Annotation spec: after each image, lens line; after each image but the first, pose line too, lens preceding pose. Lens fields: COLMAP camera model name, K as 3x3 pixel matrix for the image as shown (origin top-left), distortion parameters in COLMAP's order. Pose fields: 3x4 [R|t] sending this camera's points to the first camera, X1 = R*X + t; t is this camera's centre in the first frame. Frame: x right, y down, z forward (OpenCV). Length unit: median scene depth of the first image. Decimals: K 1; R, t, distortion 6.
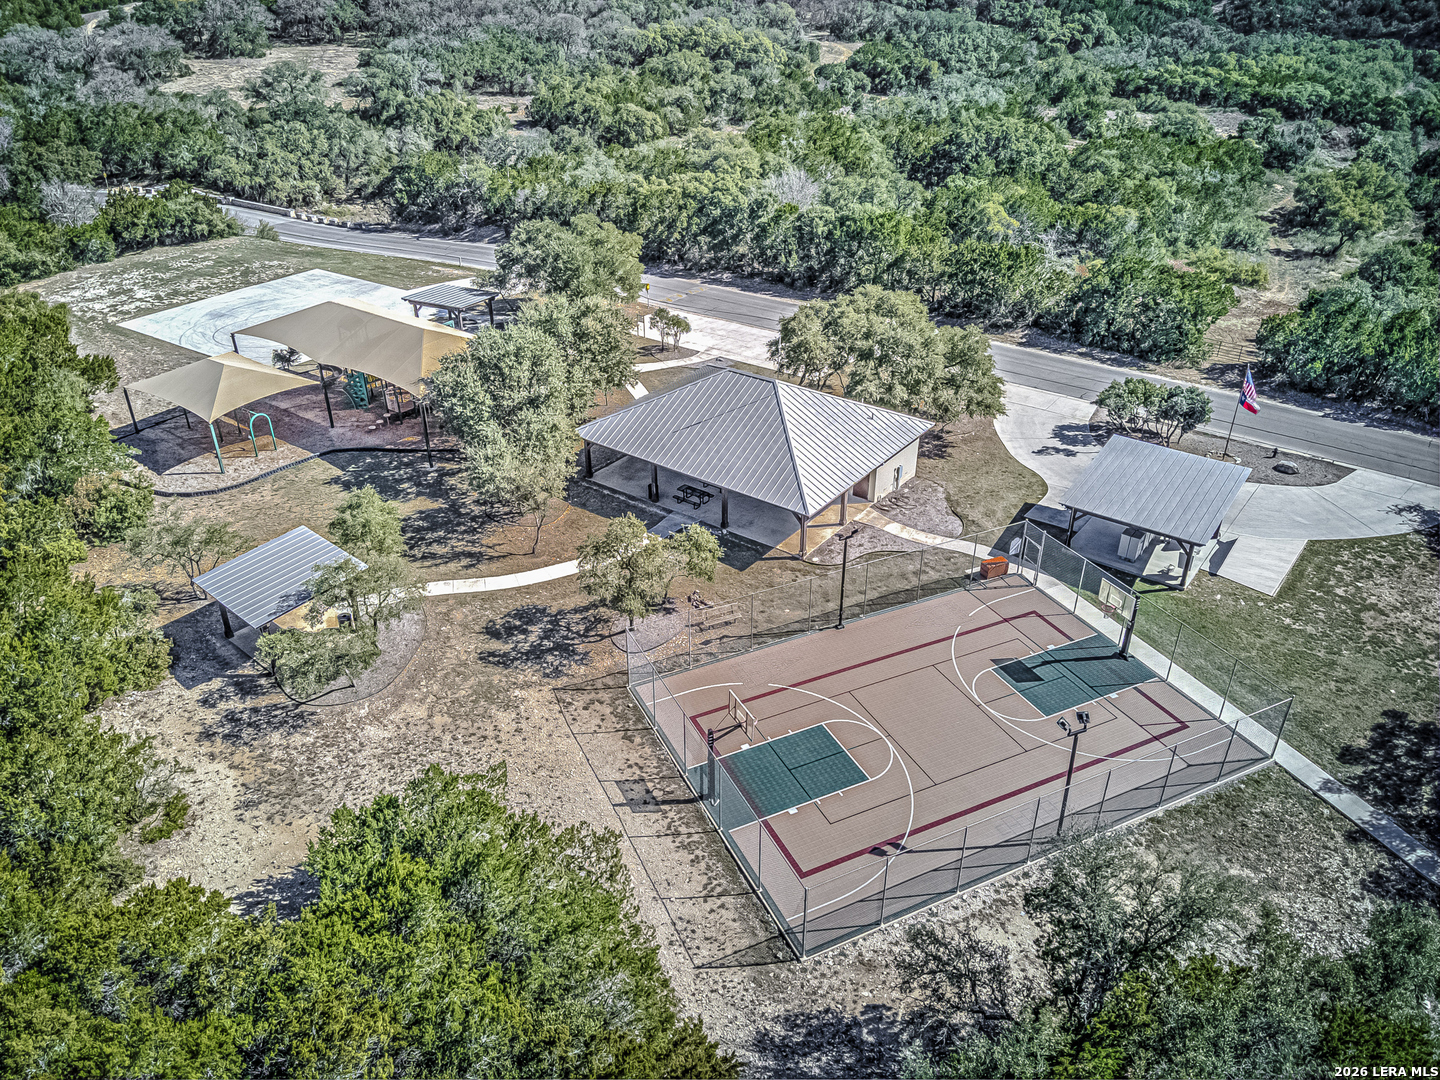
lens RADIAL K [[1030.8, 0, 722.2], [0, 1030.8, 548.3], [0, 0, 1]] dist [0.110163, -0.212626]
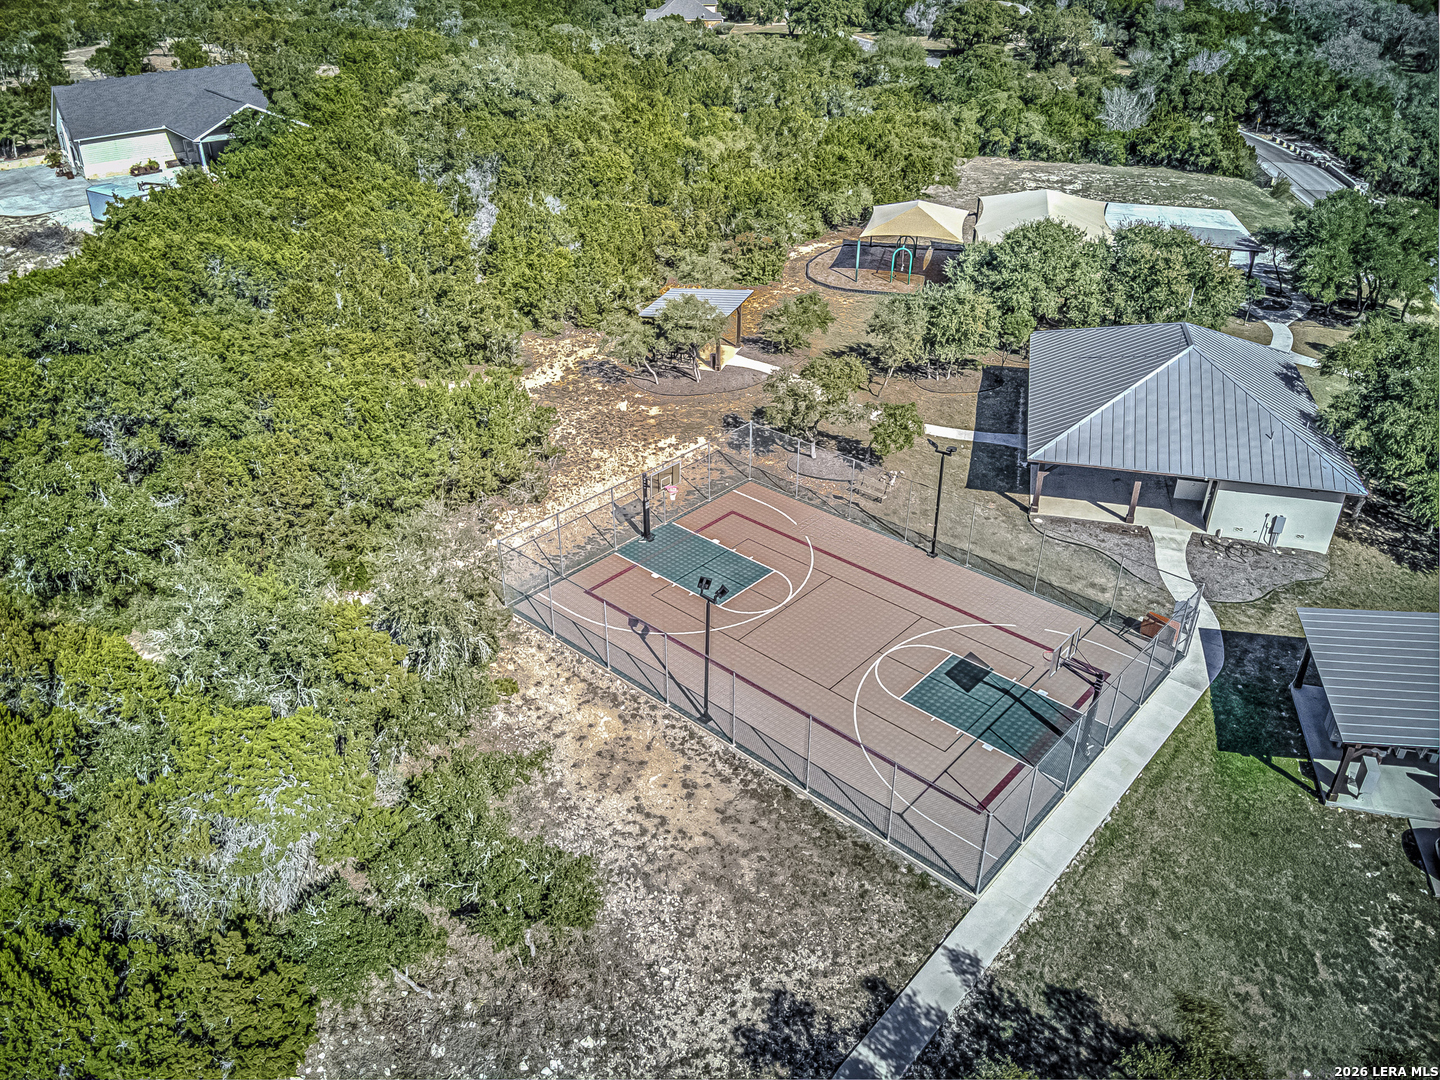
lens RADIAL K [[1044.4, 0, 714.4], [0, 1044.4, 544.6], [0, 0, 1]] dist [0.114640, -0.216763]
pose [[0.365932, 0.475436, -0.800034, 0.855429], [-0.470772, 0.836123, 0.281553, -0.112999], [0.802788, 0.273604, 0.529786, 0.368363]]
